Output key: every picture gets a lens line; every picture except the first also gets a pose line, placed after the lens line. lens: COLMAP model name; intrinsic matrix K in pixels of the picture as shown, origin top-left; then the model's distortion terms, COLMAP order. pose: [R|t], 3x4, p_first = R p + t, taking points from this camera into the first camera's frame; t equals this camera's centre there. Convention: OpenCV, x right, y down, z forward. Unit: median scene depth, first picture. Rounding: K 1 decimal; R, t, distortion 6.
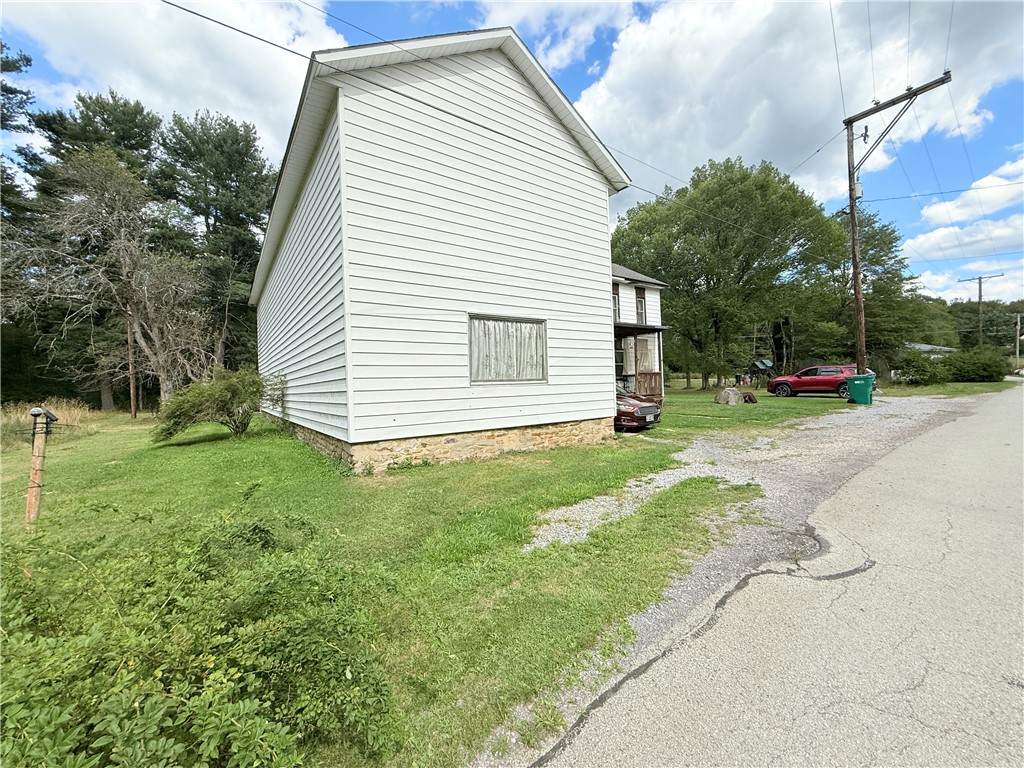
lens RADIAL K [[406.3, 0, 510.1], [0, 406.3, 383.1], [0, 0, 1]] dist [-0.000841, 0.000068]
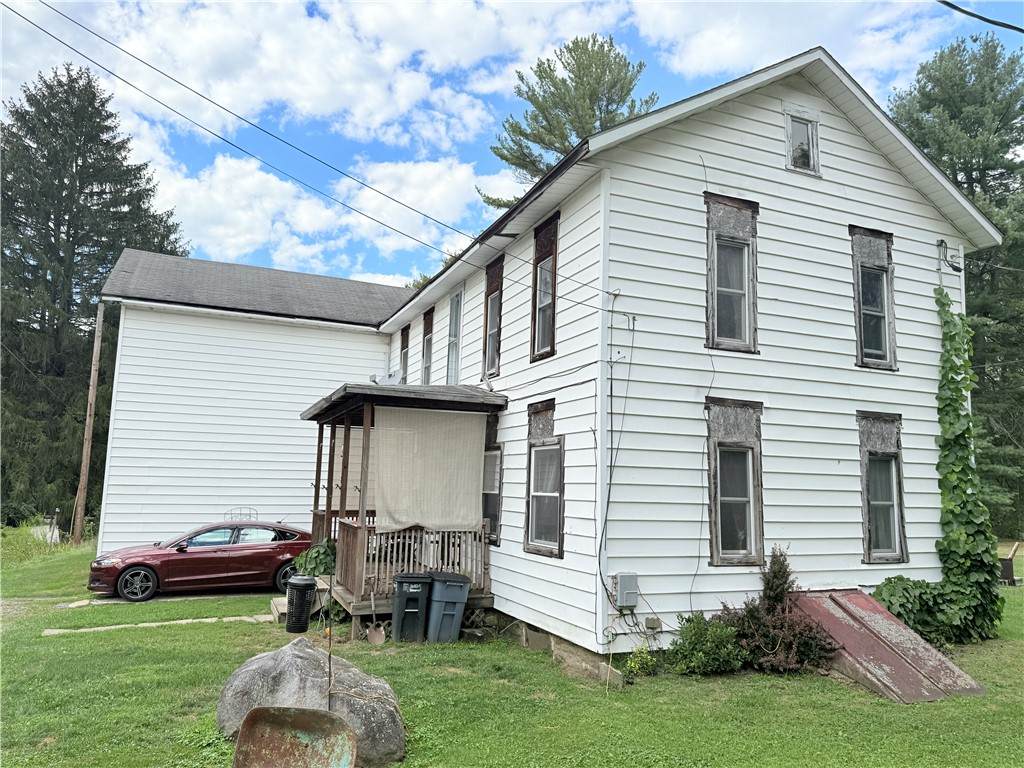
lens RADIAL K [[723.4, 0, 512.0], [0, 723.4, 384.0], [0, 0, 1]] dist [0.093524, -0.107959]
pose [[-0.213711, -0.109990, -0.970685, 1.915722], [-0.014989, 0.993894, -0.109320, -0.157097], [0.976782, -0.008813, -0.214055, 2.557284]]
